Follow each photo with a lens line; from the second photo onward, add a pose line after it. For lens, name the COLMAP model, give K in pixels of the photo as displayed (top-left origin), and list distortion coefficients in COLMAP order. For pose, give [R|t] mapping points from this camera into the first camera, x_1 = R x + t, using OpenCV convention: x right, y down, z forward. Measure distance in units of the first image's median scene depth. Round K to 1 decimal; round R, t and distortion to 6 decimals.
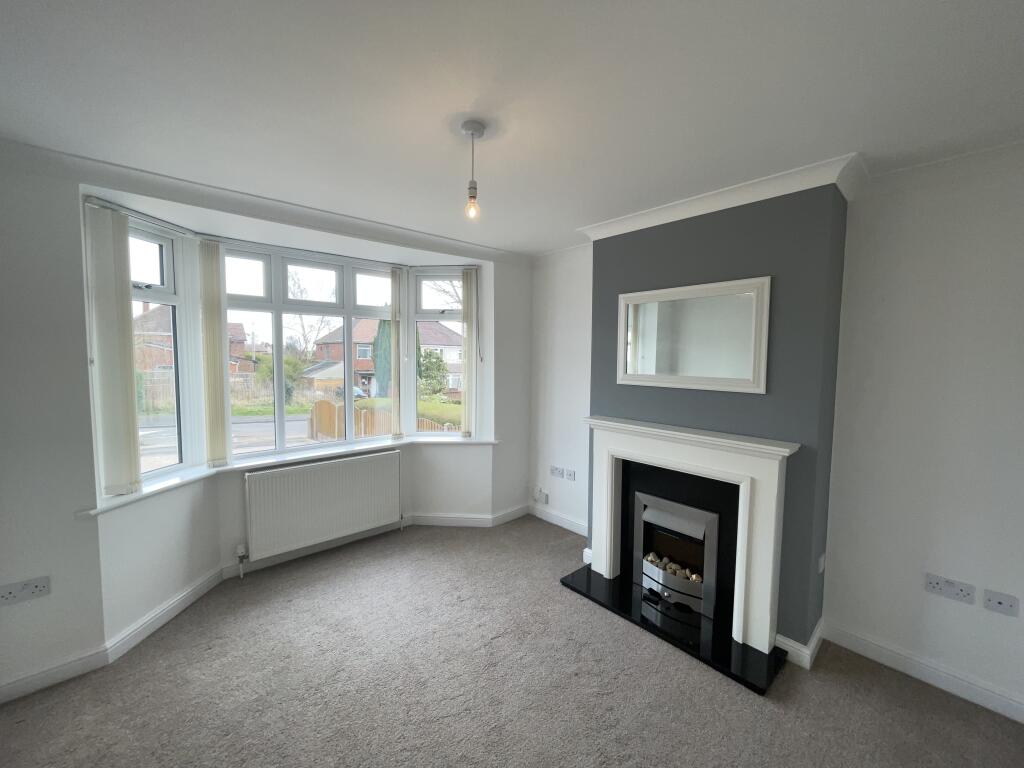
lens RADIAL K [[415.4, 0, 513.5], [0, 415.4, 382.7], [0, 0, 1]] dist [-0.004121, -0.000181]
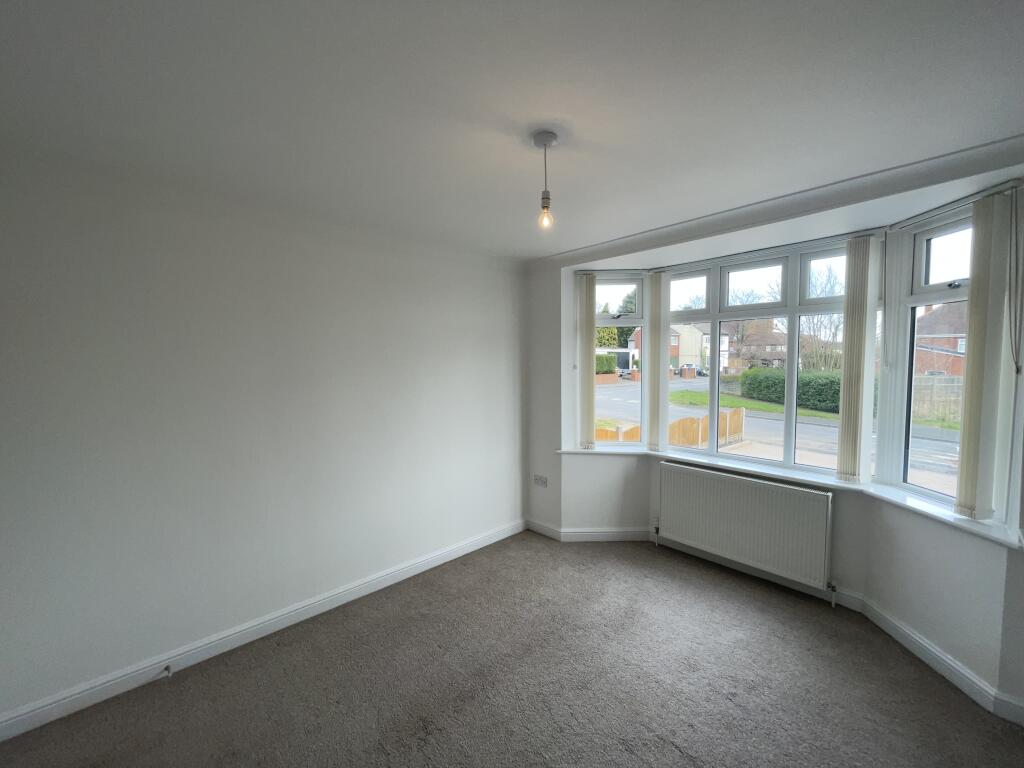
lens RADIAL K [[415.4, 0, 514.0], [0, 415.4, 384.1], [0, 0, 1]] dist [-0.004121, -0.000181]
pose [[0.019025, 0.053606, -0.998381, 0.513184], [-0.059200, 0.996870, 0.052397, -0.039192], [0.998065, 0.058107, 0.022139, 0.517934]]
